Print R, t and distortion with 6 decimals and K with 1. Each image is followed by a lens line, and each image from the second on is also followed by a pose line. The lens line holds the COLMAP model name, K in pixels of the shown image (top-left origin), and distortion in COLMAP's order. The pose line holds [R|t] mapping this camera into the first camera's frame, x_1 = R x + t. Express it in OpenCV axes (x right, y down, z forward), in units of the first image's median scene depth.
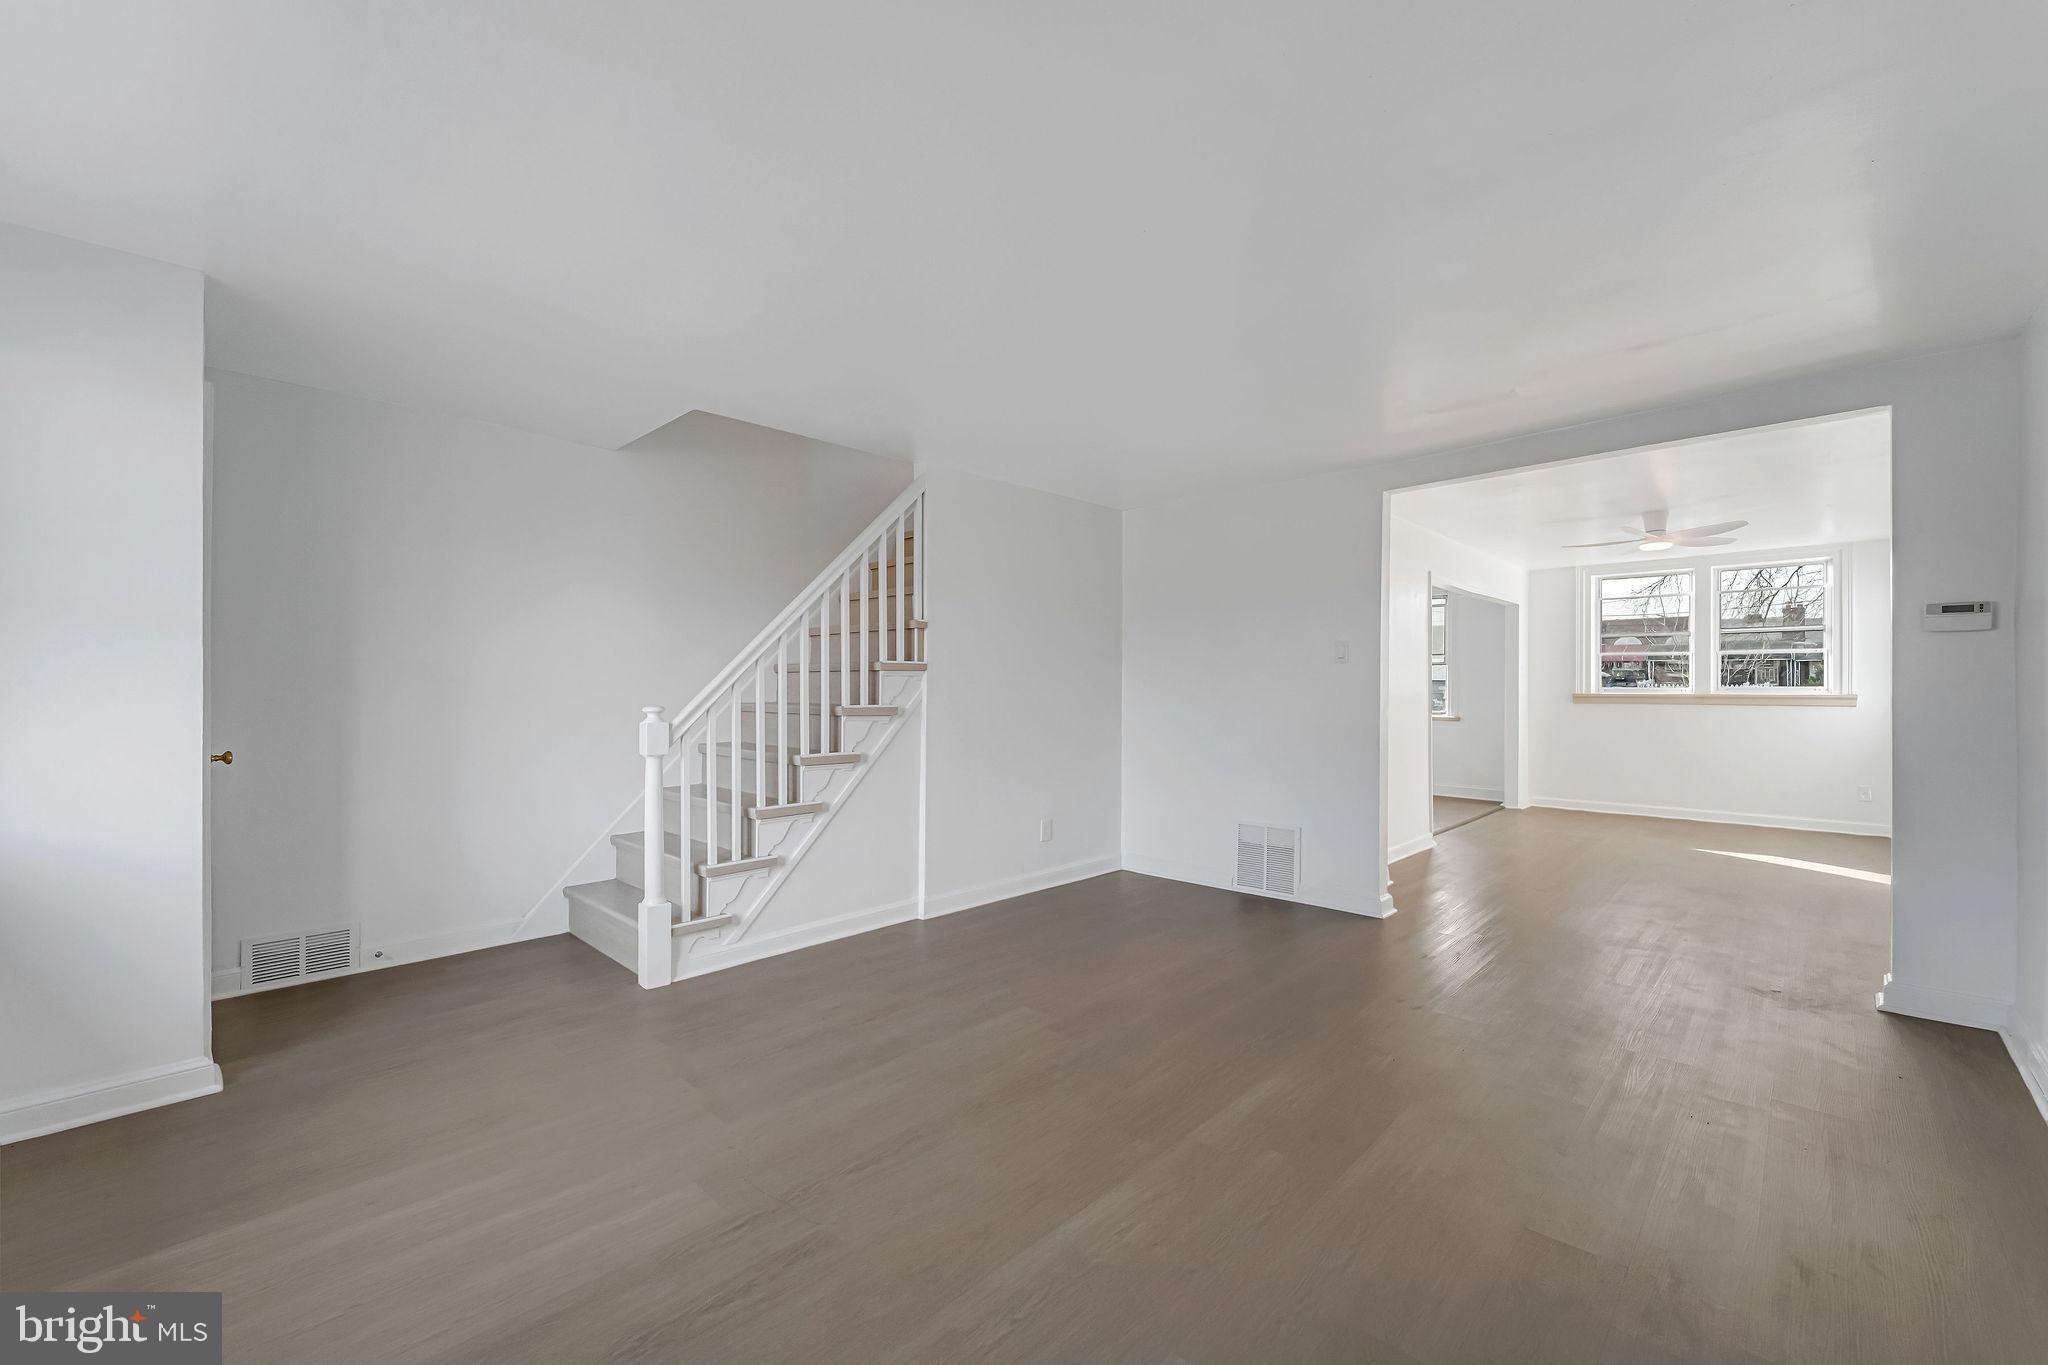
lens RADIAL K [[828.0, 0, 1022.0], [0, 828.0, 707.4], [0, 0, 1]] dist [0.002071, 0.000145]
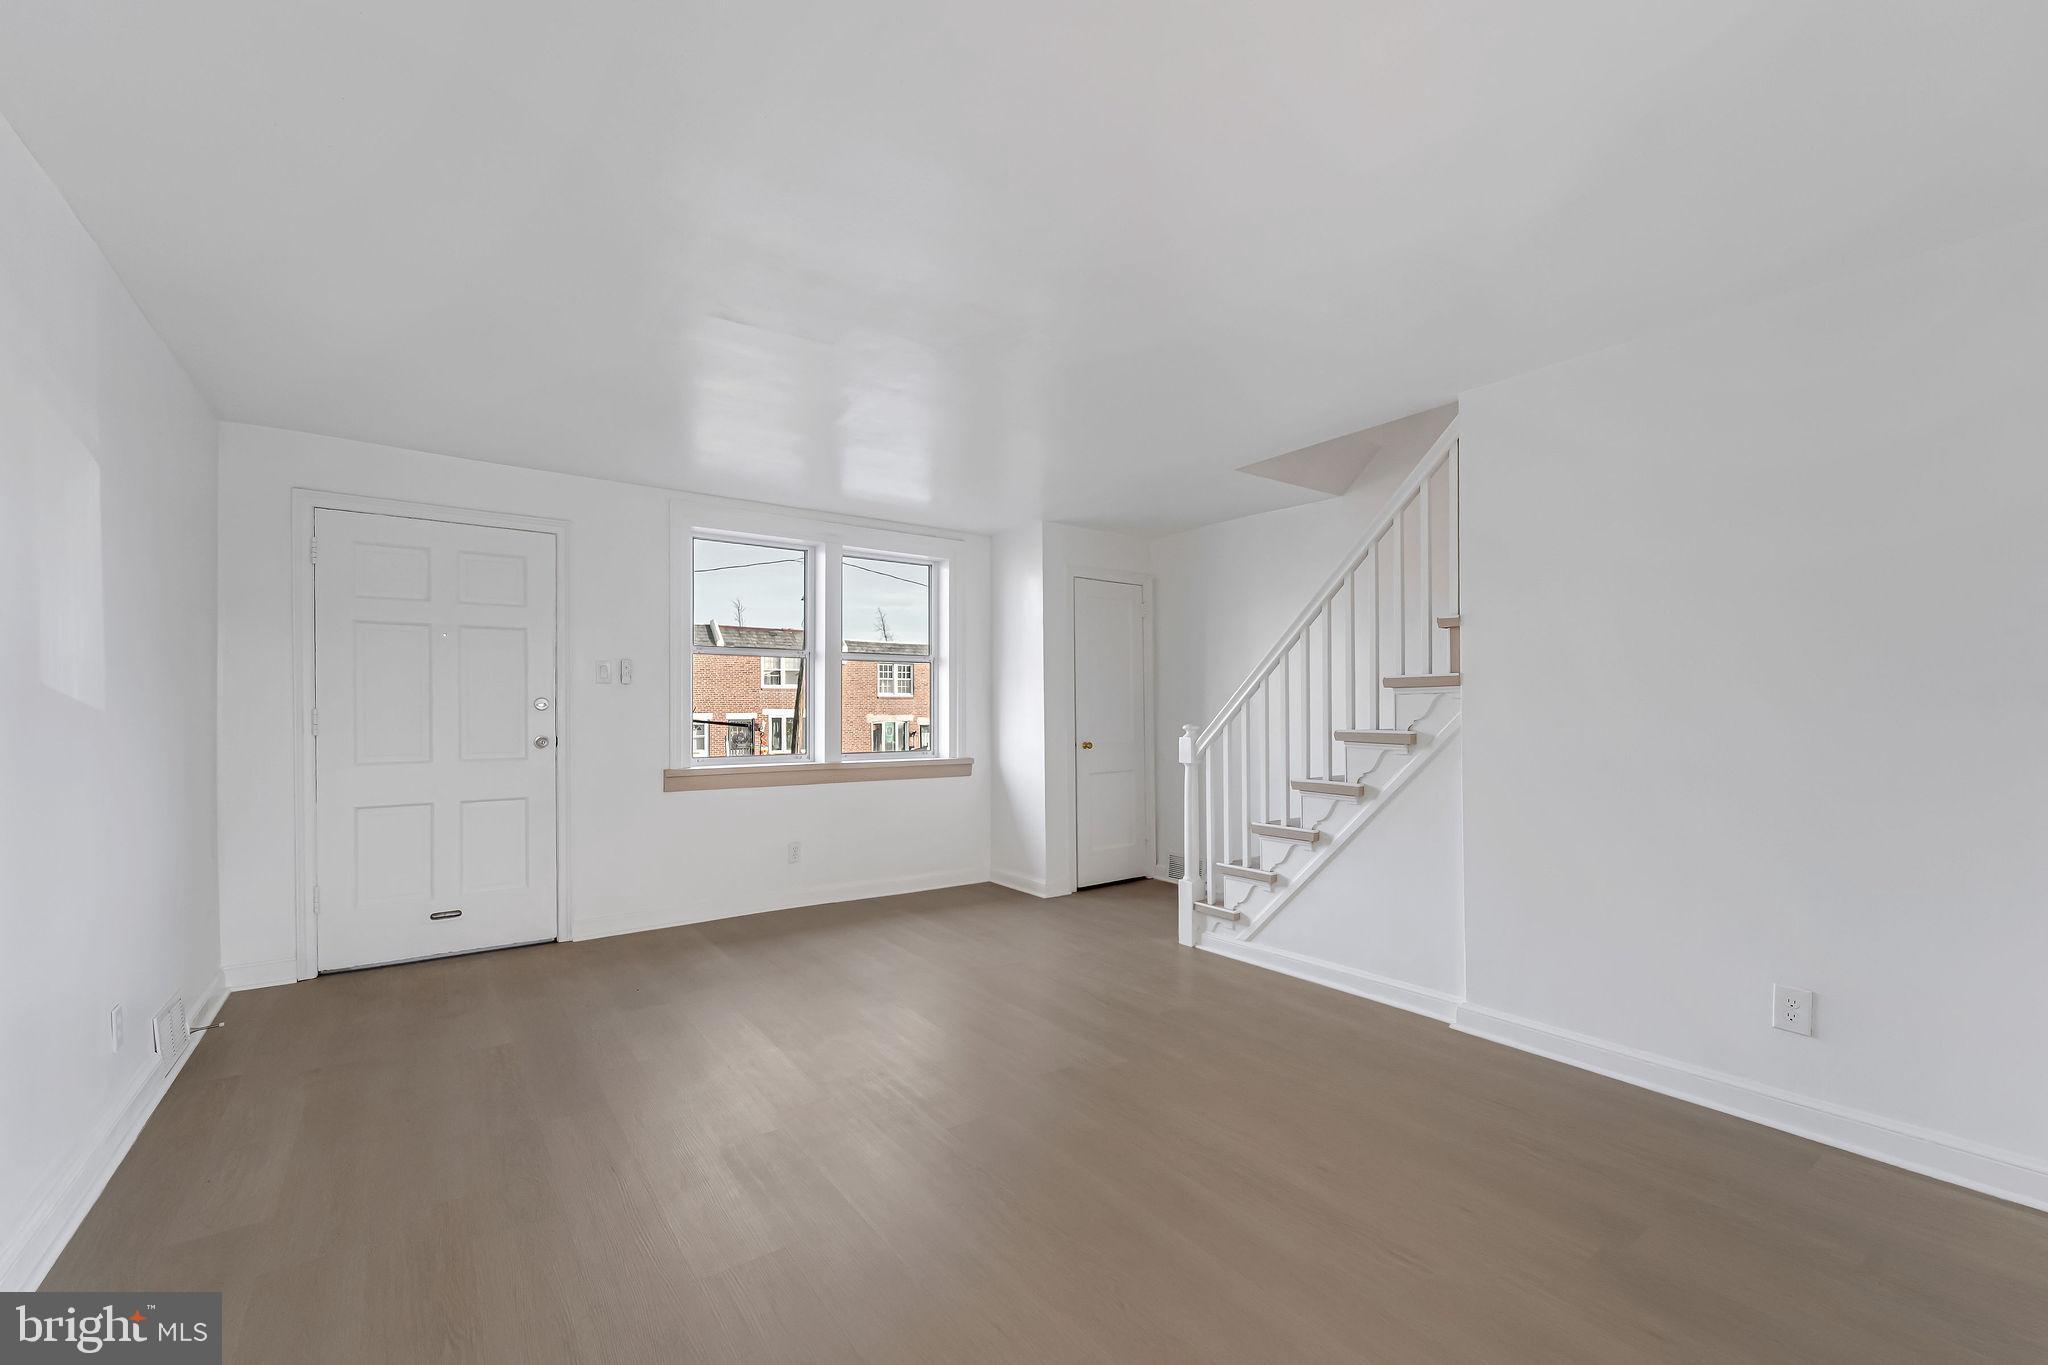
lens RADIAL K [[828.0, 0, 1022.0], [0, 828.0, 707.4], [0, 0, 1]] dist [0.002071, 0.000145]
pose [[-0.179772, 0.001015, -0.983708, 0.776176], [-0.011294, 0.999931, 0.003096, -0.026790], [0.983644, 0.011666, -0.179748, 0.885124]]
